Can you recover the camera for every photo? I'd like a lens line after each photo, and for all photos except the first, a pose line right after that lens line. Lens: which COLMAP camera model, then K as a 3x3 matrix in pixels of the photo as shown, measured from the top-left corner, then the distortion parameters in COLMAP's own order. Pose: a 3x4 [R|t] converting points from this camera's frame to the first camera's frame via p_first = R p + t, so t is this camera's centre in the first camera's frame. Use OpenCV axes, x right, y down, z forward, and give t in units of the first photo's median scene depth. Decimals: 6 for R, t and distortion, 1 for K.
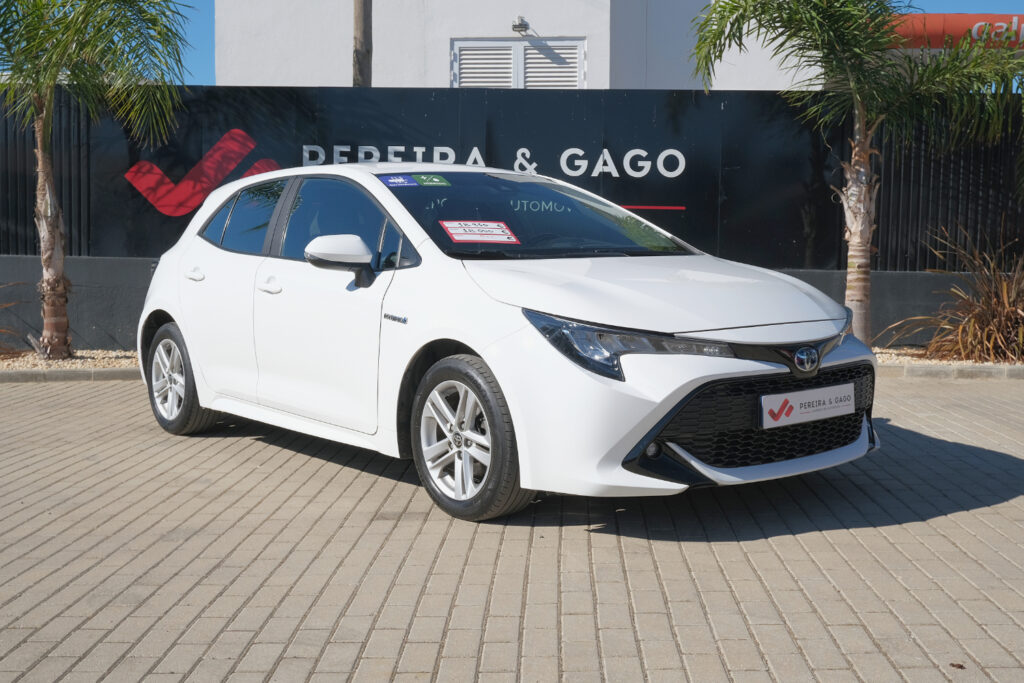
lens RADIAL K [[1151.6, 0, 512.0], [0, 1151.6, 341.5], [0, 0, 1]] dist [-0.004783, -0.019008]
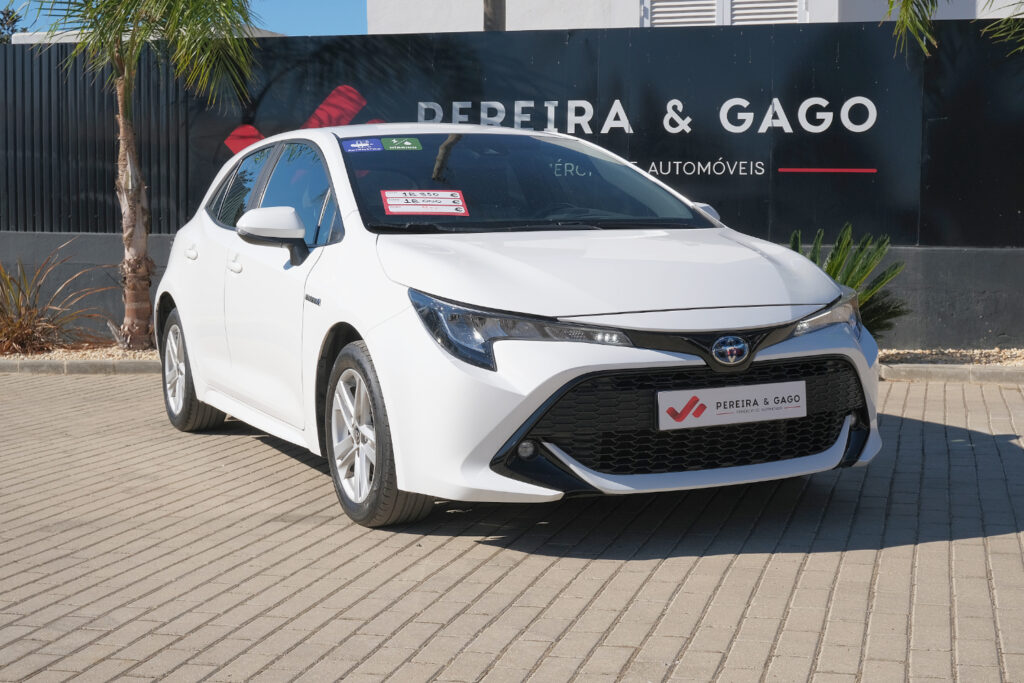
lens RADIAL K [[1462.2, 0, 512.0], [0, 1462.2, 341.5], [0, 0, 1]] dist [-0.017646, -0.014502]
pose [[0.972138, 0.013809, -0.234002, 0.250879], [-0.014138, 0.999900, 0.000275, 0.007853], [0.233983, 0.003041, 0.972236, -0.054381]]
